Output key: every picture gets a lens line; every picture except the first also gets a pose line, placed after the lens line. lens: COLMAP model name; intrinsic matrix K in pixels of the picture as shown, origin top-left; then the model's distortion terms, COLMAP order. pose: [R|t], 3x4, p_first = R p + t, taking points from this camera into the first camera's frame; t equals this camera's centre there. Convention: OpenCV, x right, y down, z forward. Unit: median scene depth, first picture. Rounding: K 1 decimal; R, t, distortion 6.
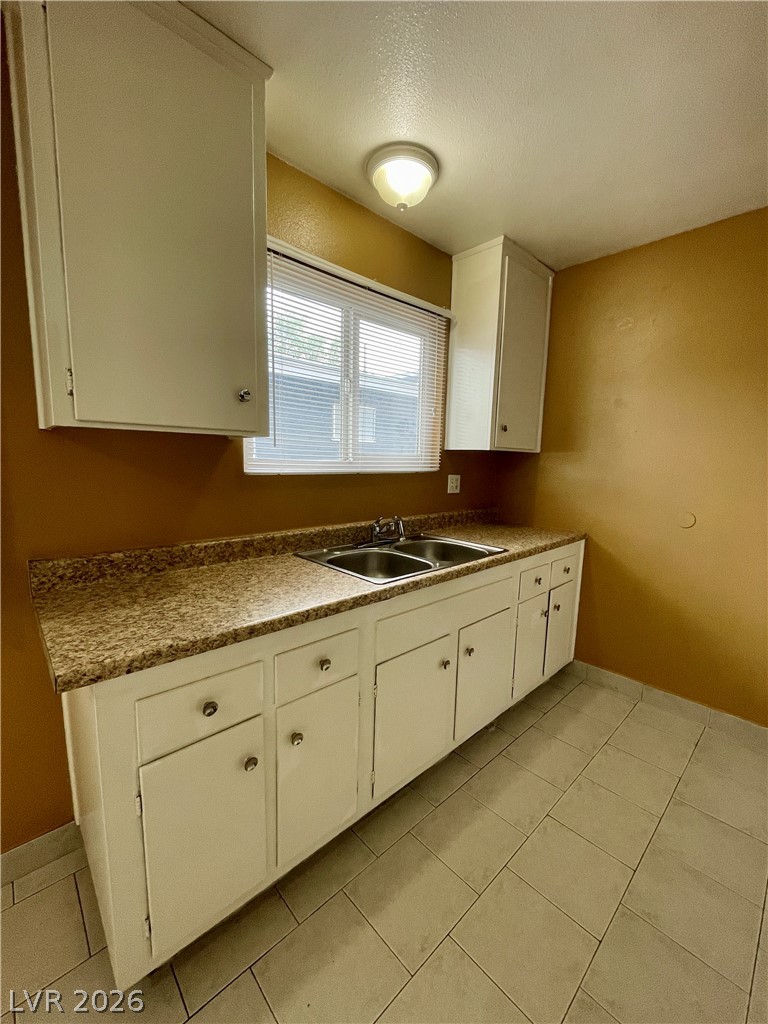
lens RADIAL K [[413.9, 0, 390.1], [0, 413.9, 511.7], [0, 0, 1]] dist [-0.002113, 0.000177]
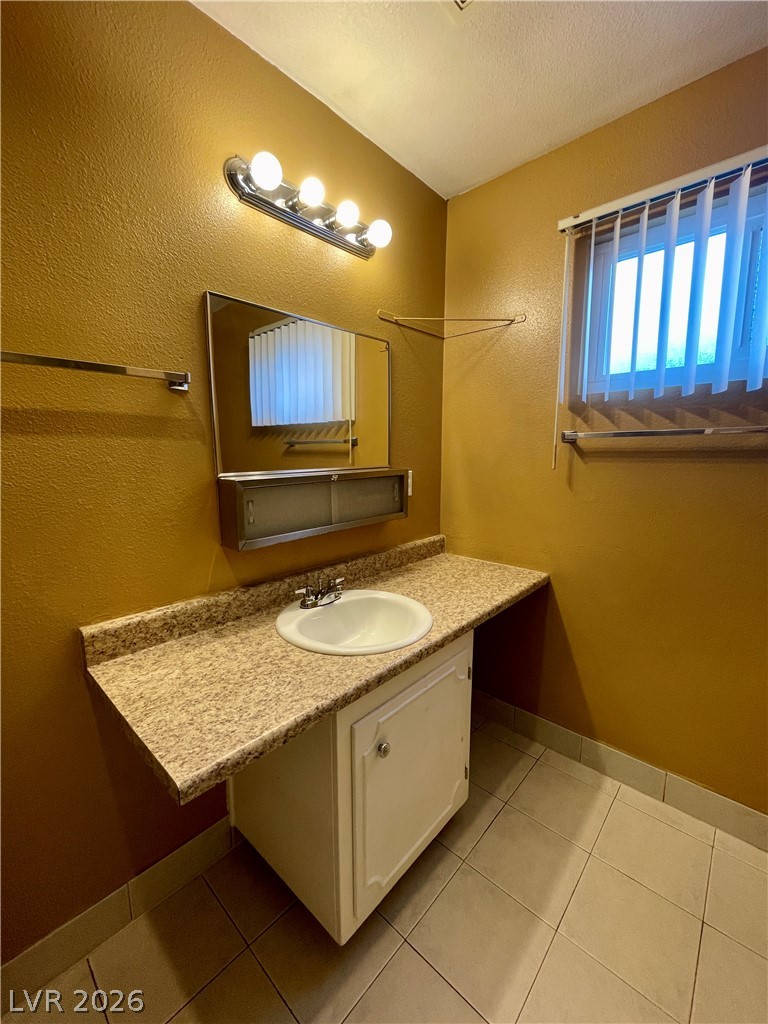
lens RADIAL K [[413.9, 0, 386.8], [0, 413.9, 514.1], [0, 0, 1]] dist [-0.002113, 0.000177]
pose [[0.996865, -0.035538, 0.070690, -0.372606], [0.033337, 0.998929, 0.032076, -0.123656], [-0.071754, -0.029618, 0.996983, 0.056298]]
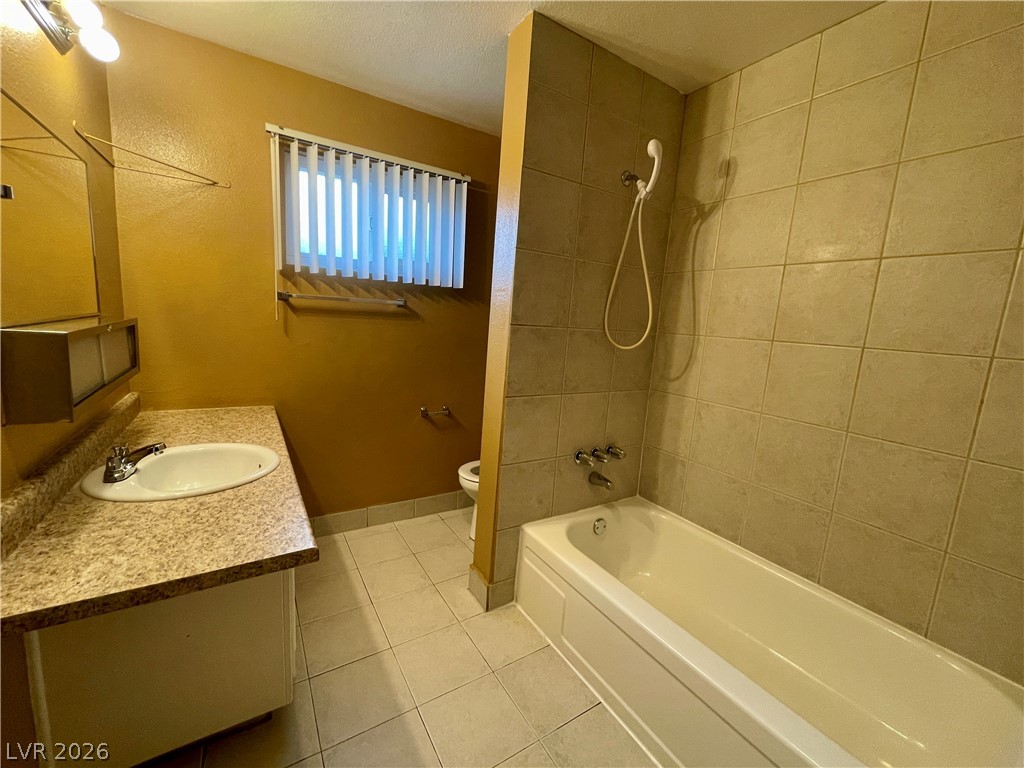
lens RADIAL K [[413.9, 0, 514.7], [0, 413.9, 384.9], [0, 0, 1]] dist [-0.002113, 0.000177]
pose [[0.185016, -0.164106, 0.968937, -1.393581], [0.061693, 0.985954, 0.155208, -0.157669], [-0.980797, 0.031061, 0.192541, 0.093555]]
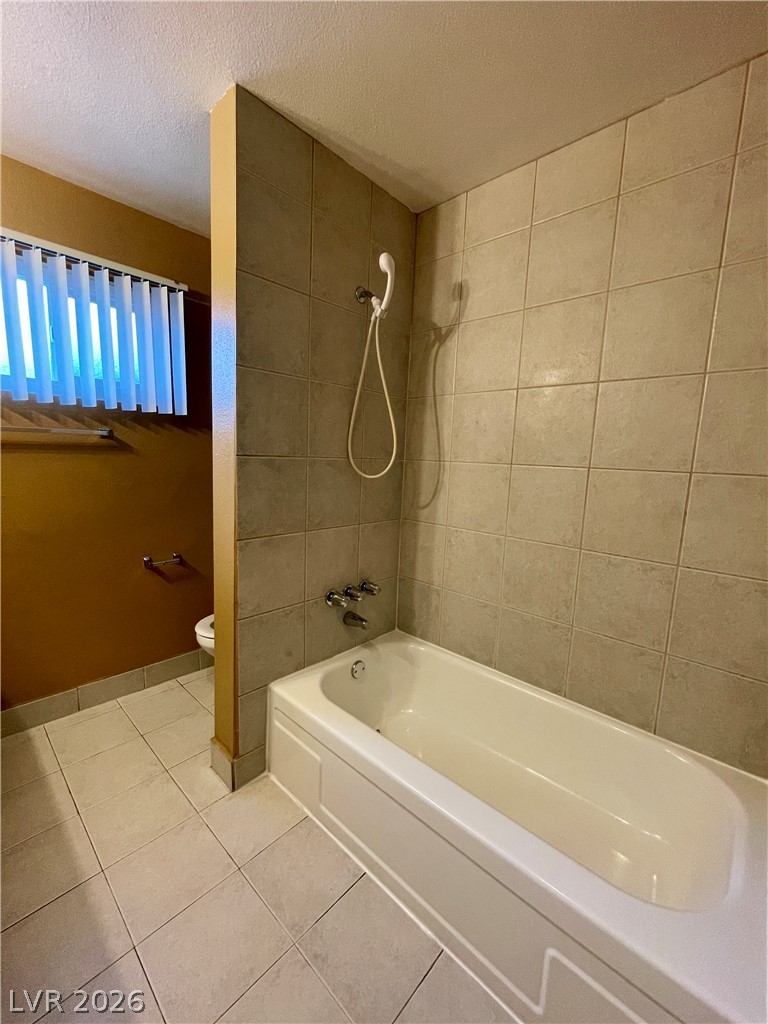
lens RADIAL K [[413.9, 0, 382.6], [0, 413.9, 515.9], [0, 0, 1]] dist [-0.002113, 0.000177]
pose [[-0.070430, -0.170590, 0.982822, -1.206471], [0.084420, 0.980714, 0.176273, -0.143672], [-0.993938, 0.095385, -0.054670, 0.020389]]
